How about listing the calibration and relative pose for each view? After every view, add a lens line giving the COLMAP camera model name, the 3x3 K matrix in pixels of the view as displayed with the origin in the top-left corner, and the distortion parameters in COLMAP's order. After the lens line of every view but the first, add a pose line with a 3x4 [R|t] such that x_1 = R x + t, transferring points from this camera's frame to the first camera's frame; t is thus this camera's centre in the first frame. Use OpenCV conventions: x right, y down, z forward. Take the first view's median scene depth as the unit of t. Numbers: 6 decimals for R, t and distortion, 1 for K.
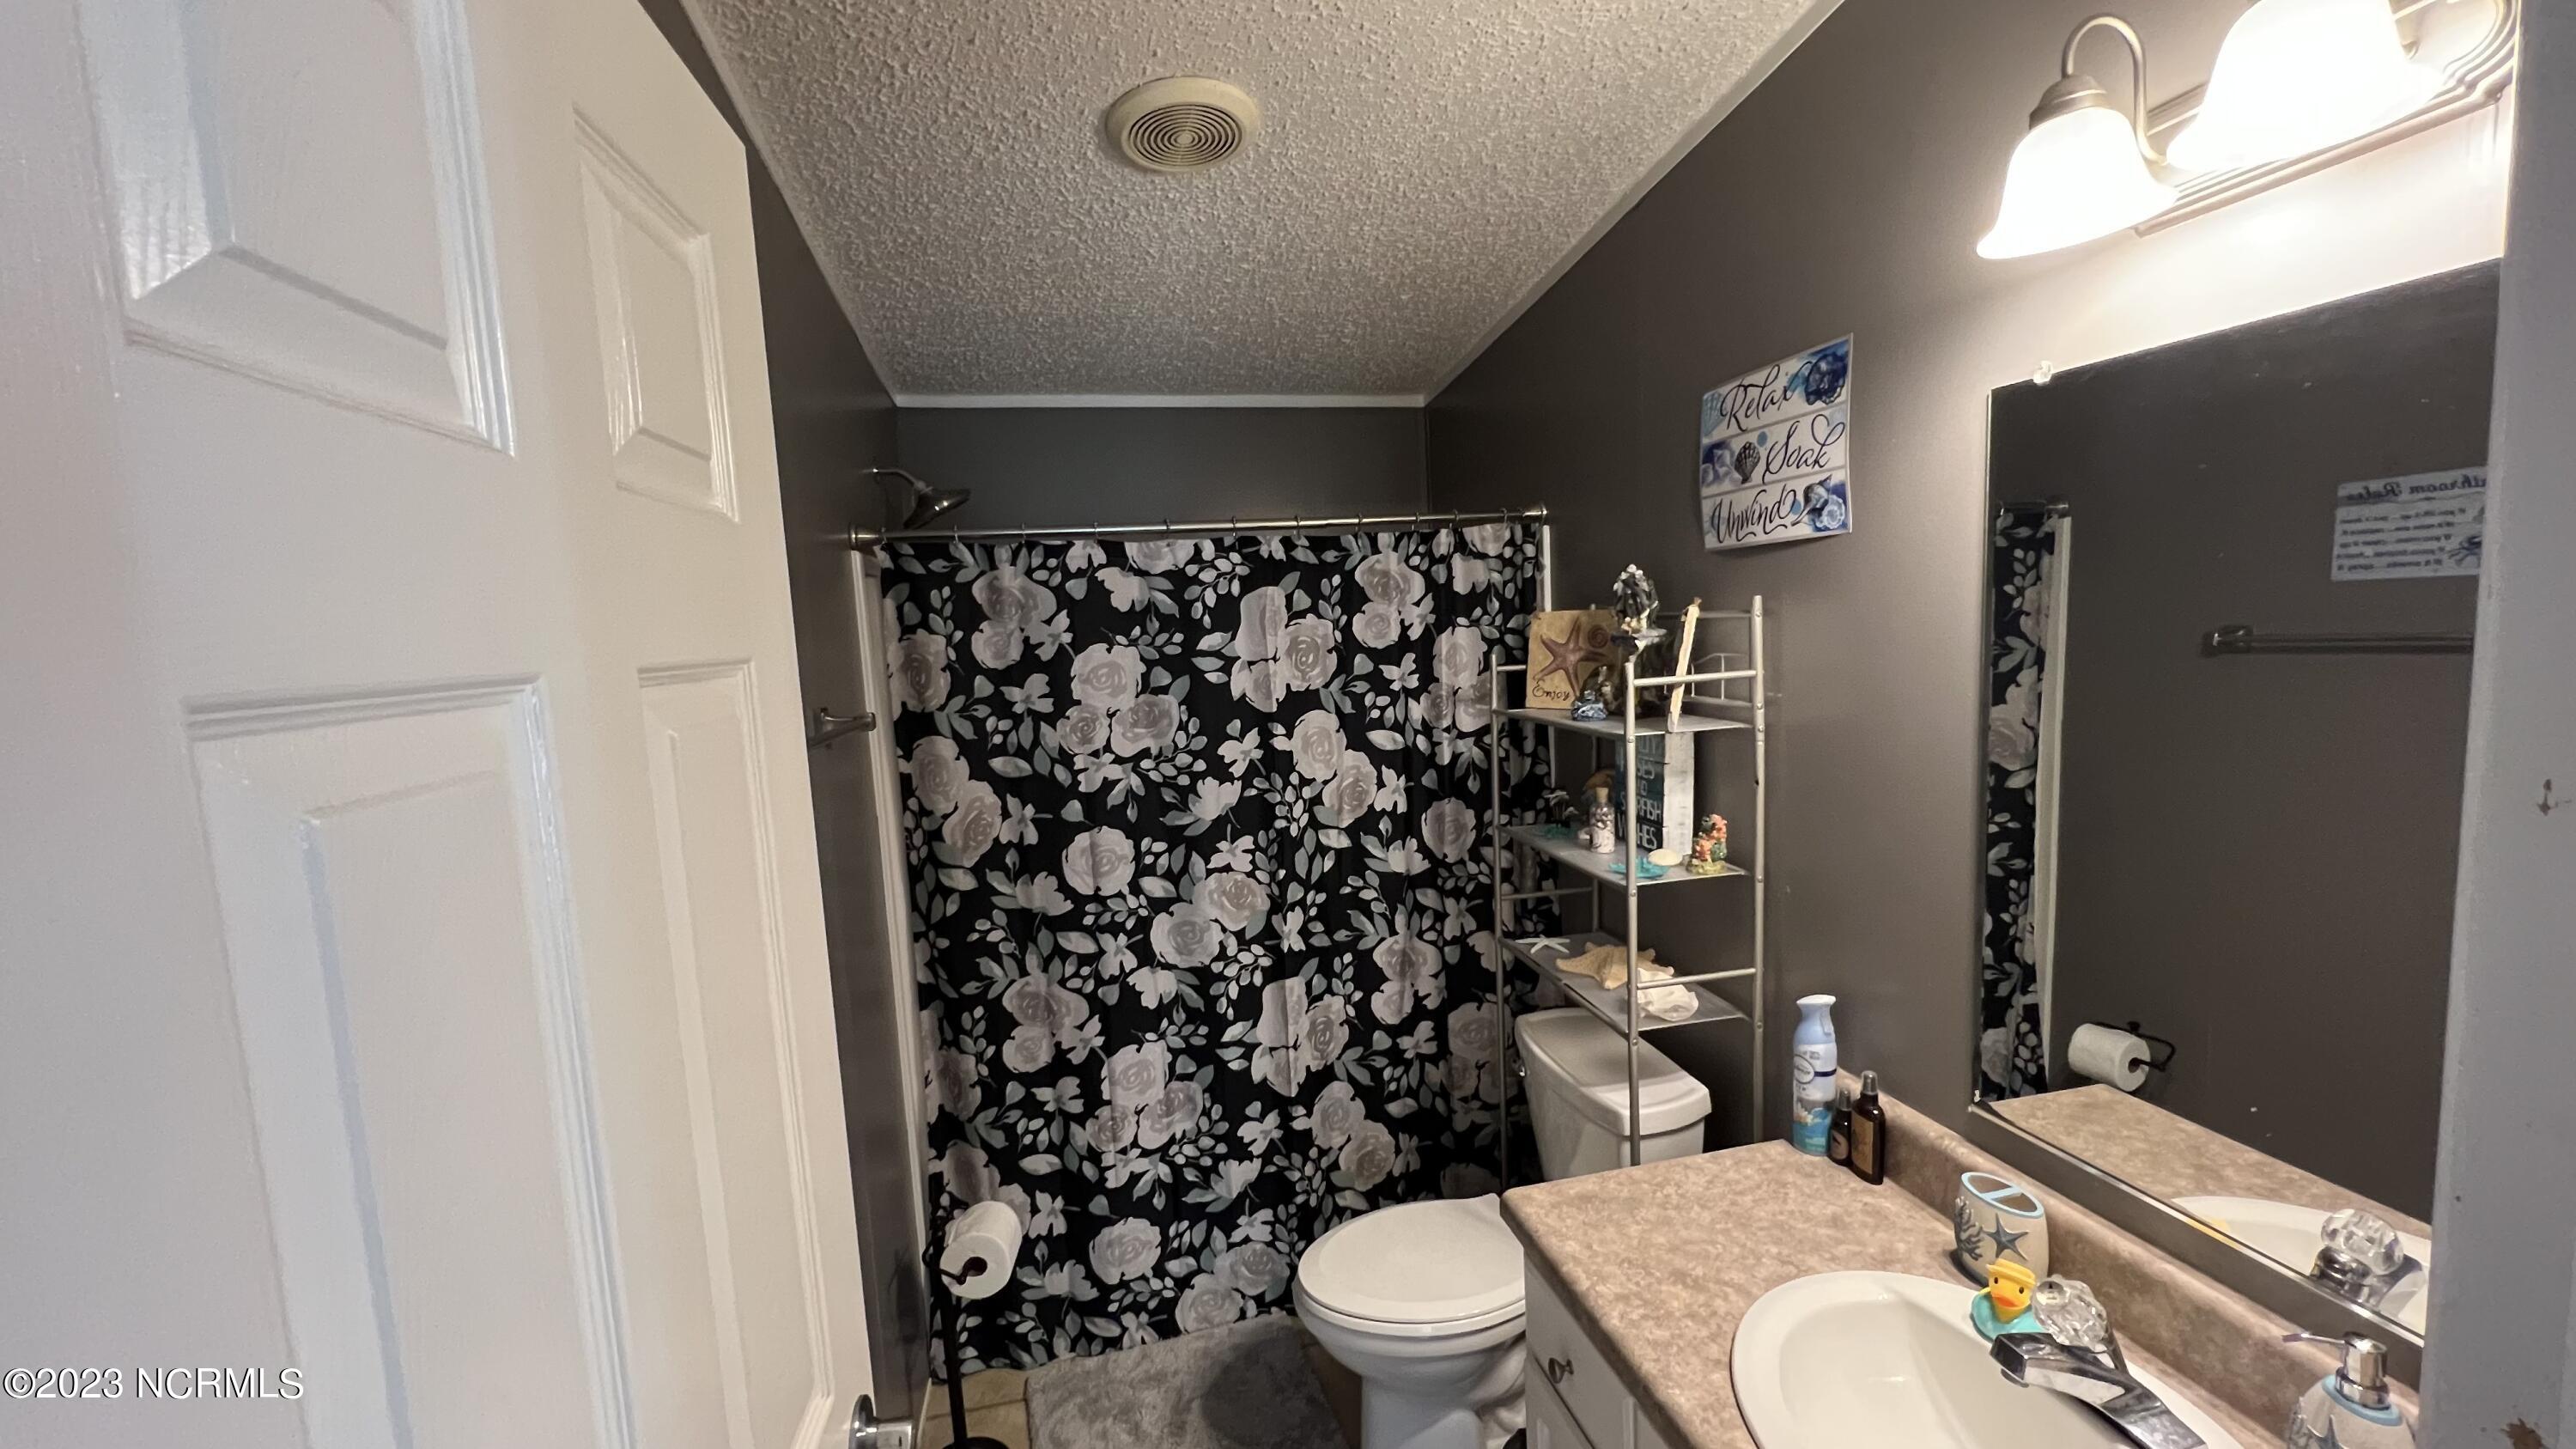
lens RADIAL K [[1032.5, 0, 1290.5], [0, 1032.5, 733.5], [0, 0, 1]] dist [-0.004086, 0.000310]
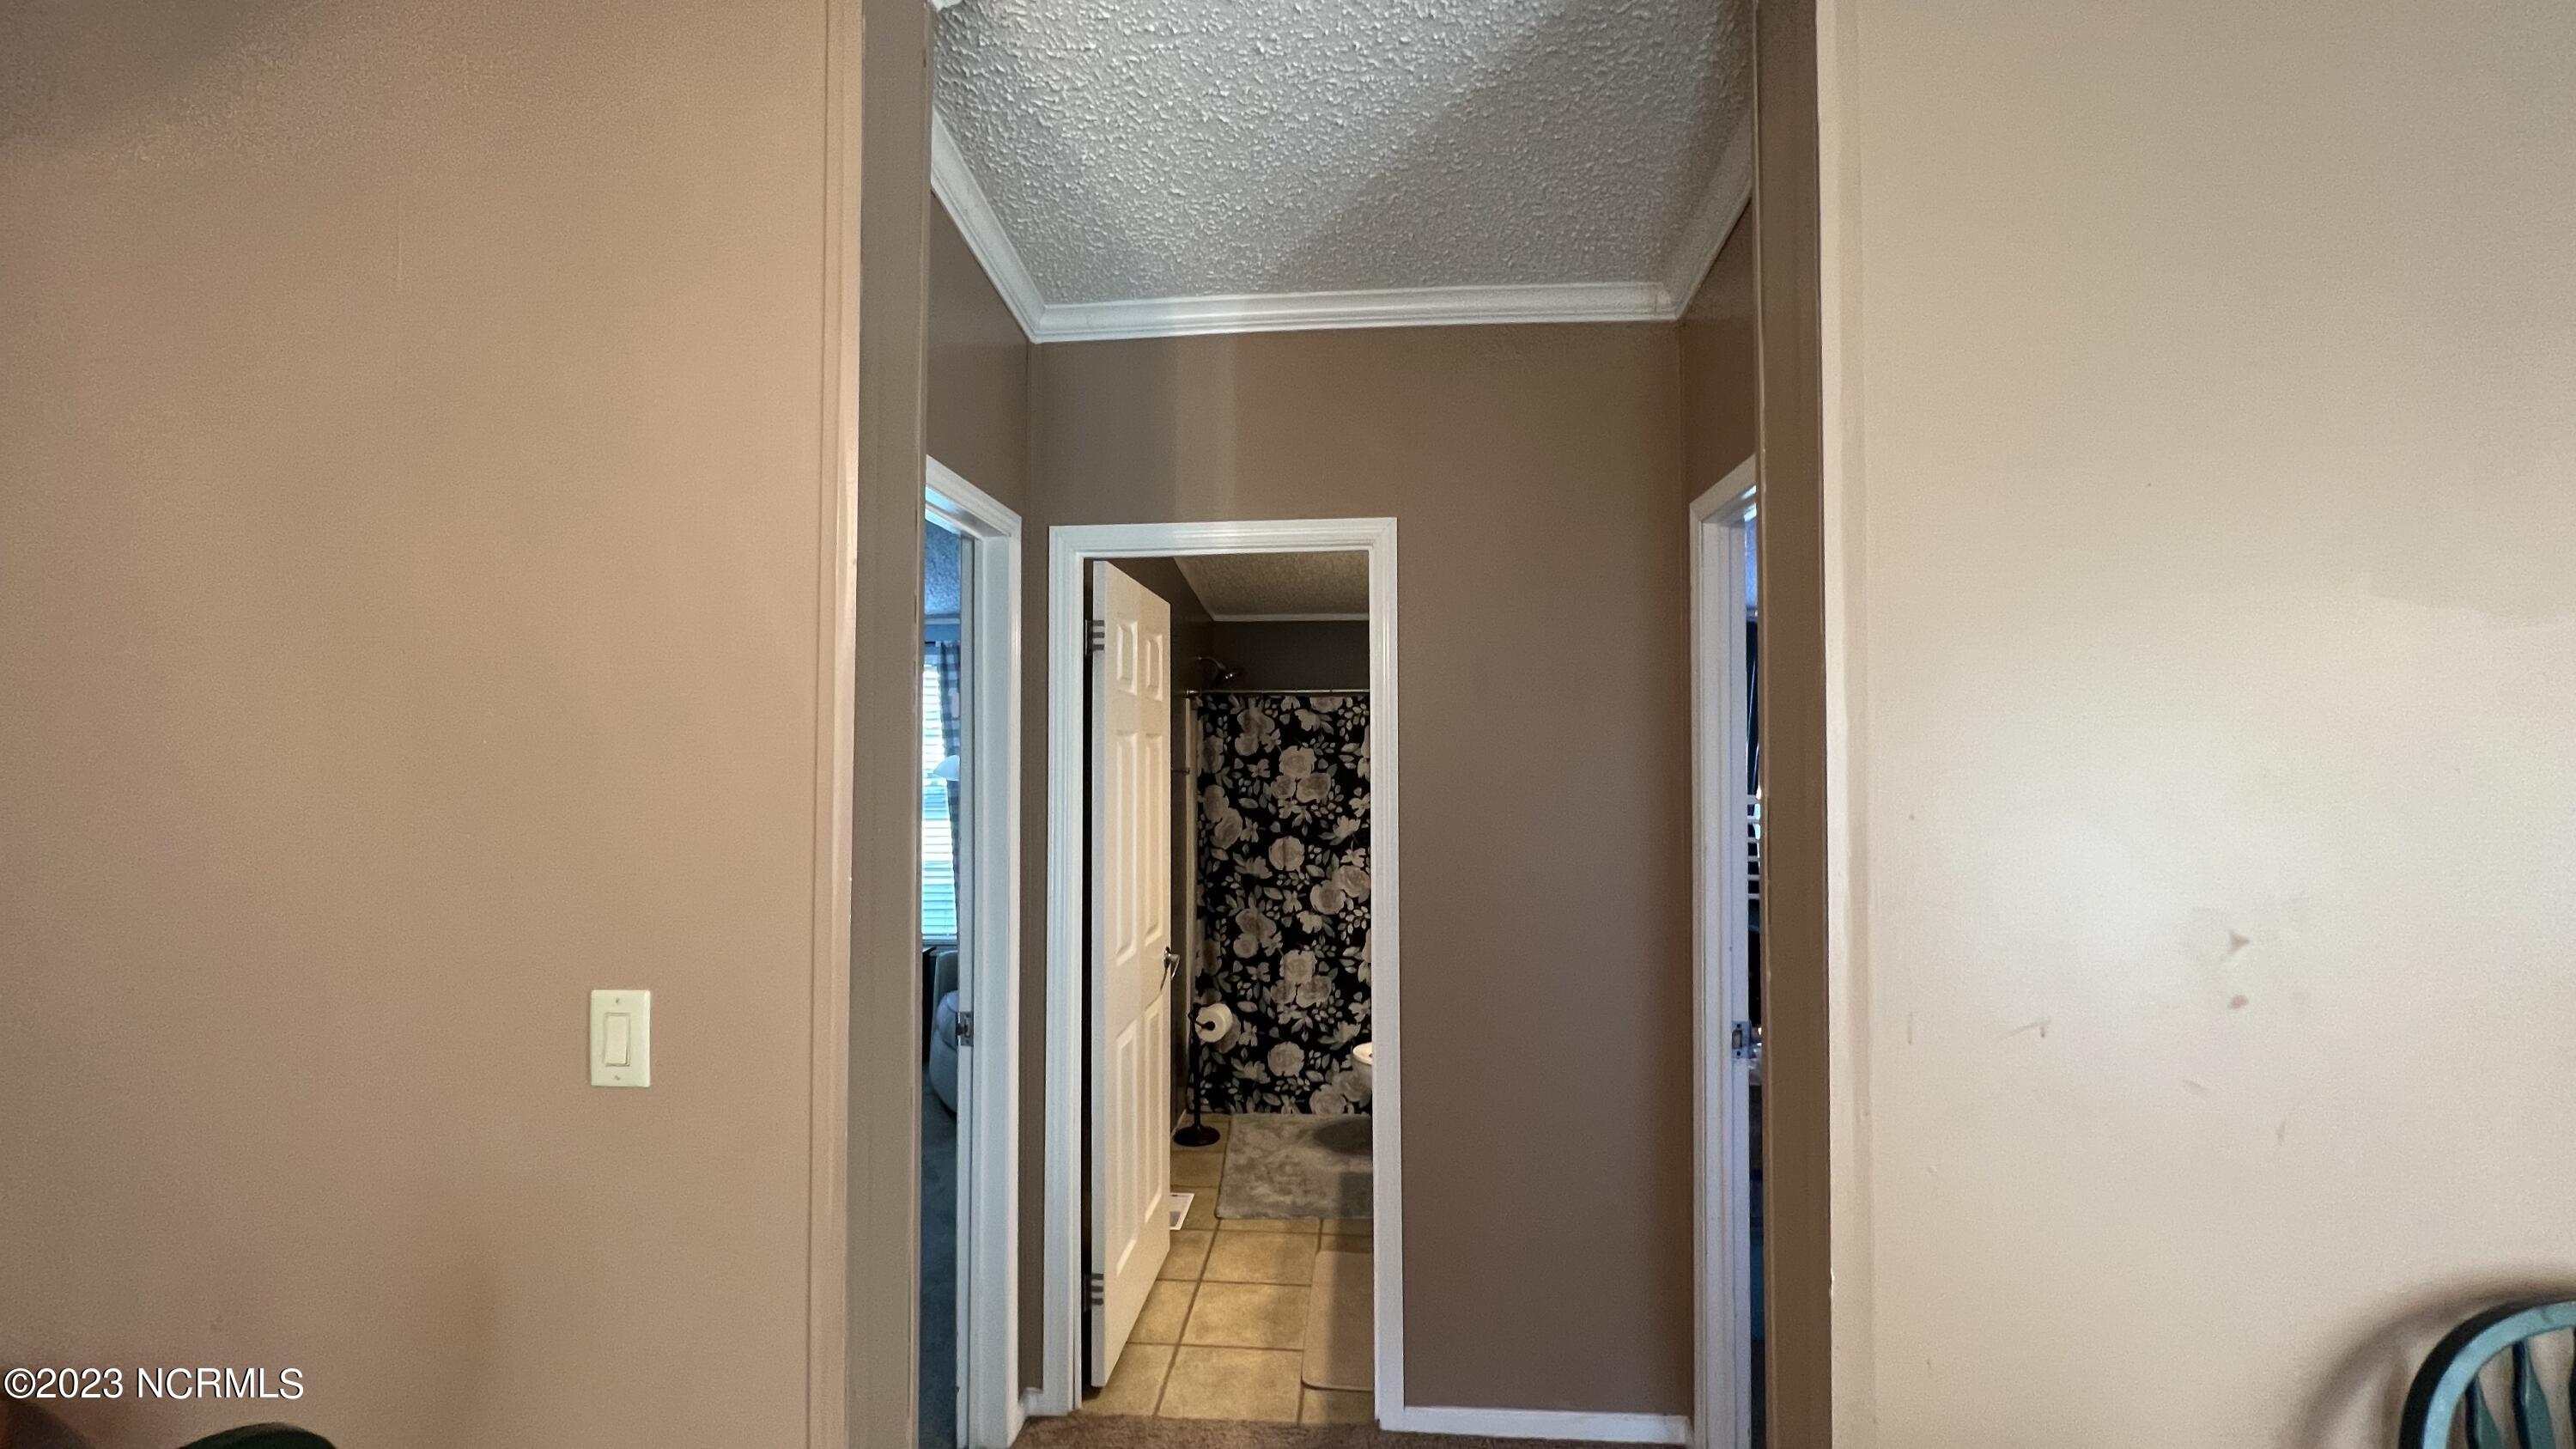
lens RADIAL K [[1032.5, 0, 1286.4], [0, 1032.5, 728.6], [0, 0, 1]] dist [-0.004086, 0.000310]
pose [[0.955229, 0.039865, -0.293171, 0.393621], [-0.076815, 0.990319, -0.115621, 0.115164], [0.285723, 0.132965, 0.949043, -0.940236]]
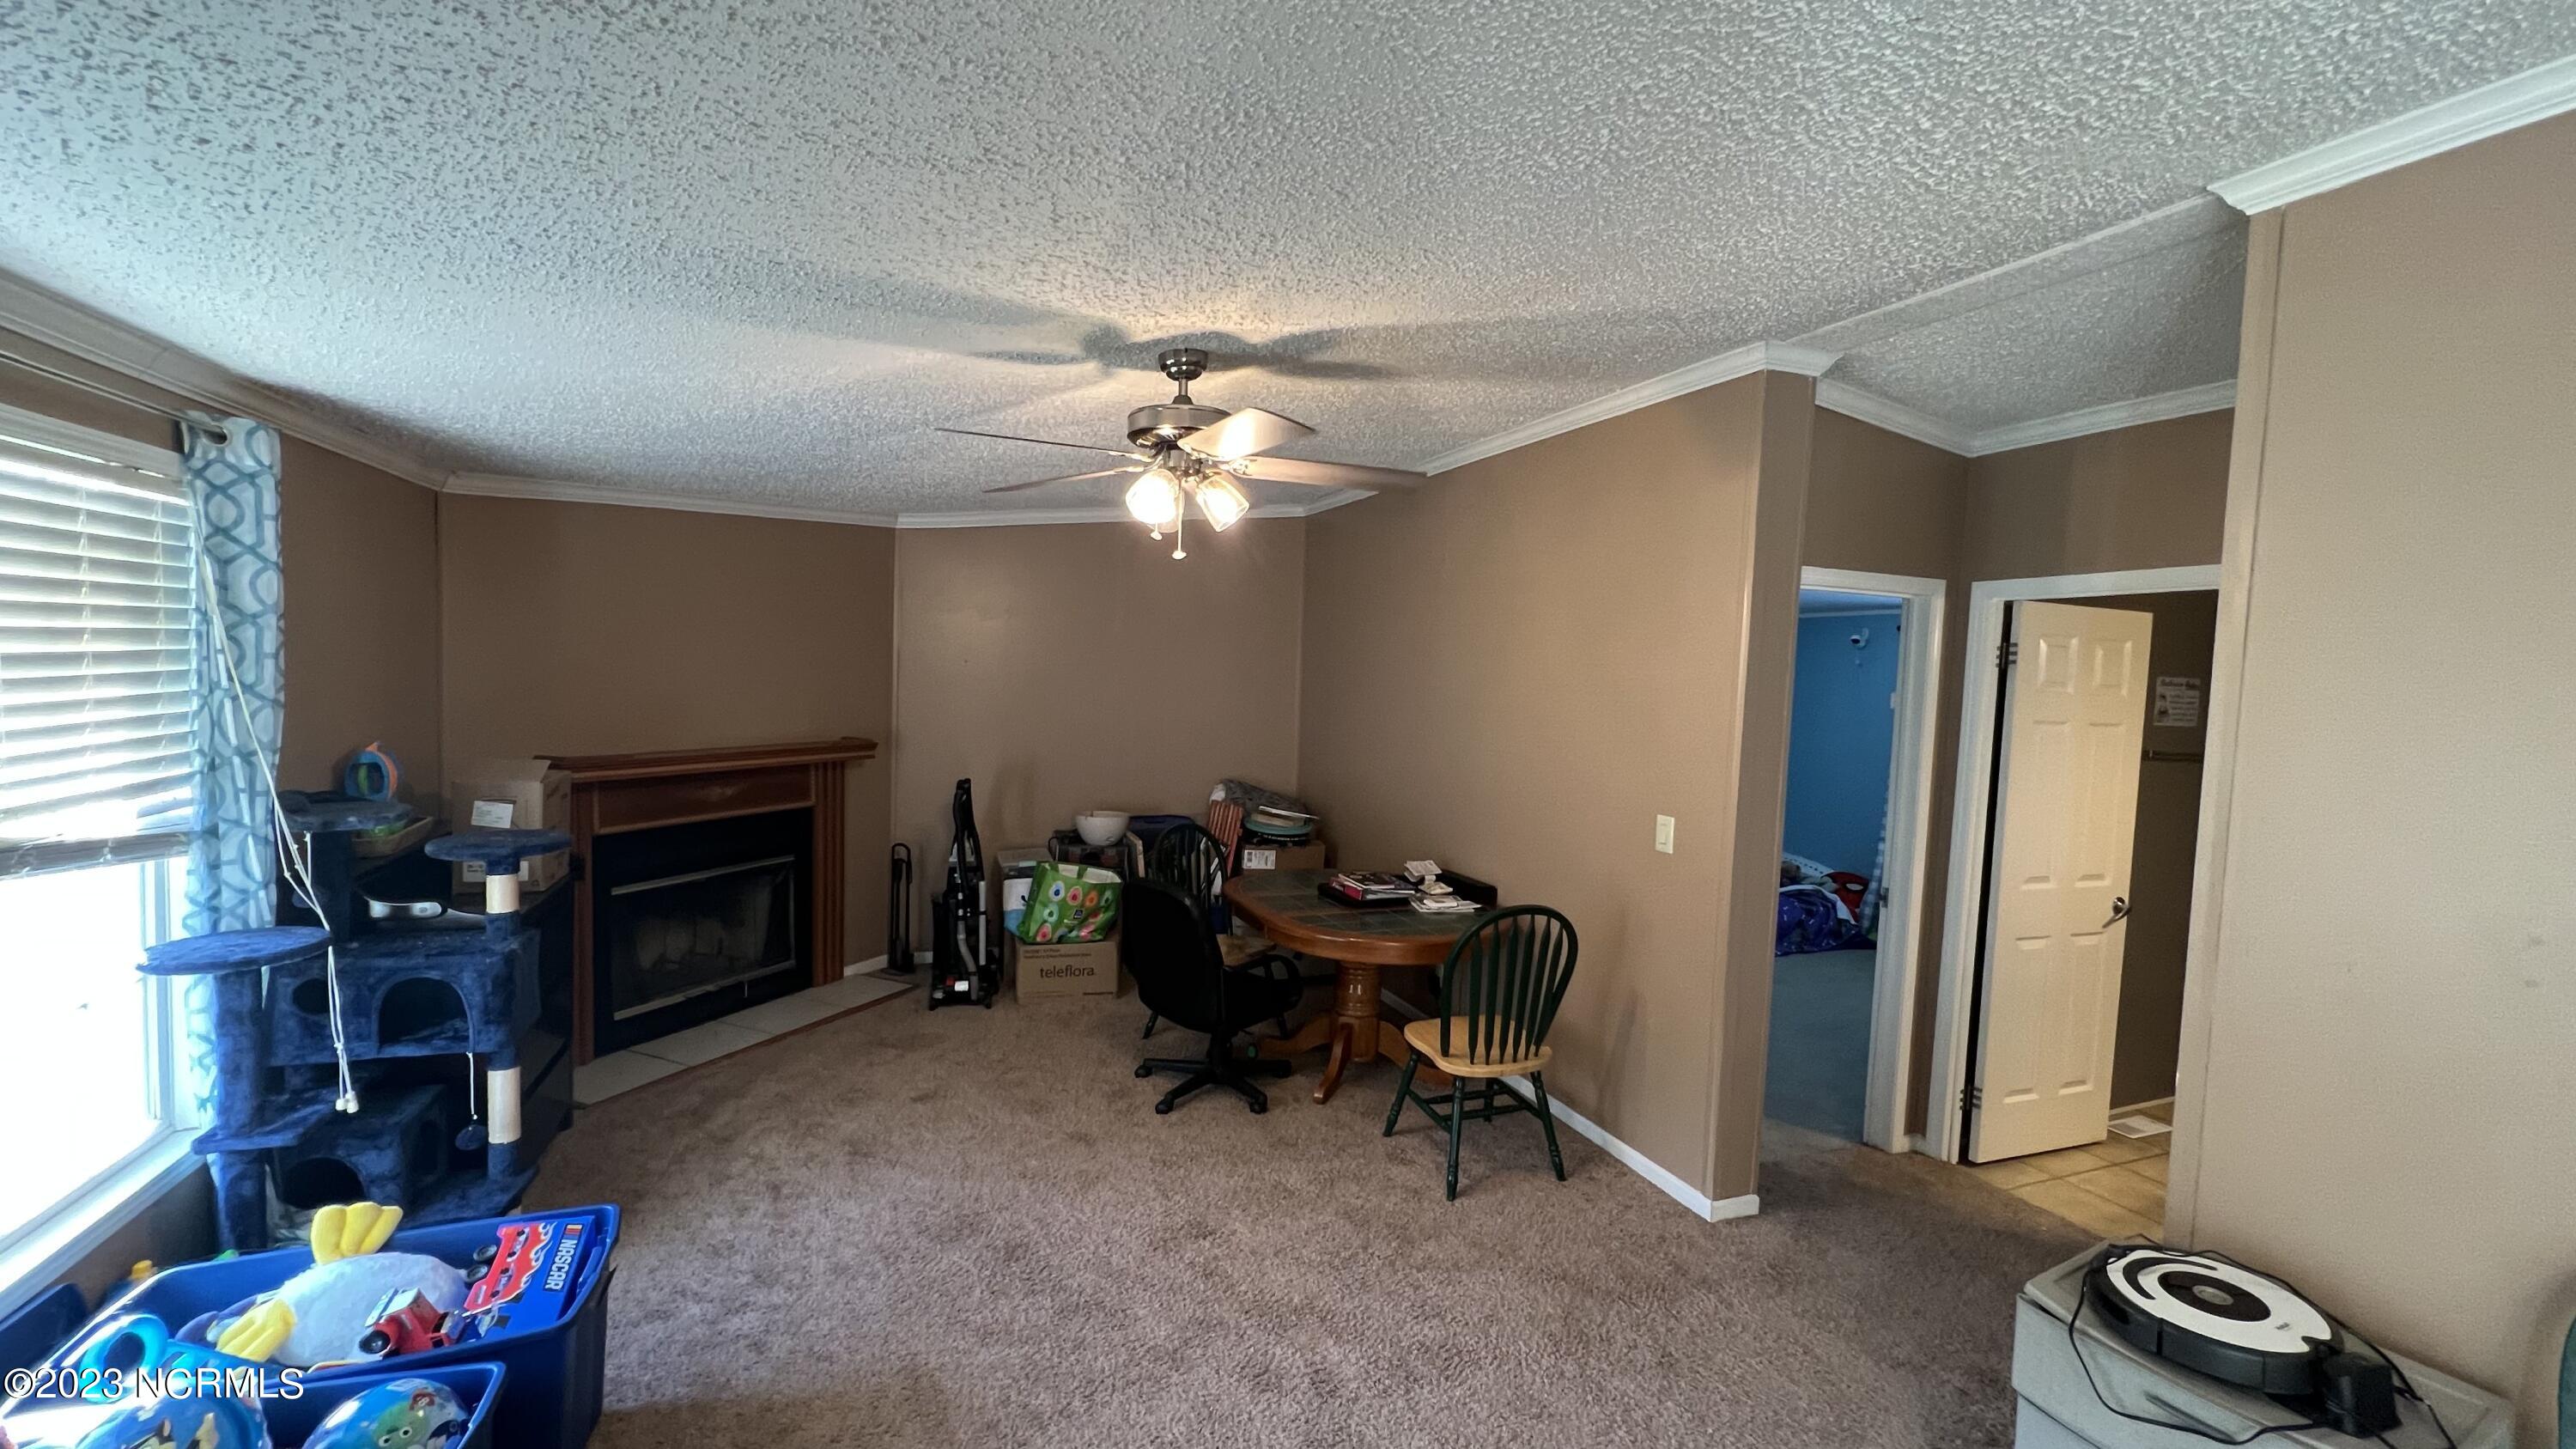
lens RADIAL K [[1032.5, 0, 1285.0], [0, 1032.5, 726.6], [0, 0, 1]] dist [-0.004086, 0.000310]
pose [[0.171038, 0.111611, -0.978922, 2.000544], [-0.158020, 0.983809, 0.084559, -0.002119], [0.972510, 0.140226, 0.185906, -1.663346]]
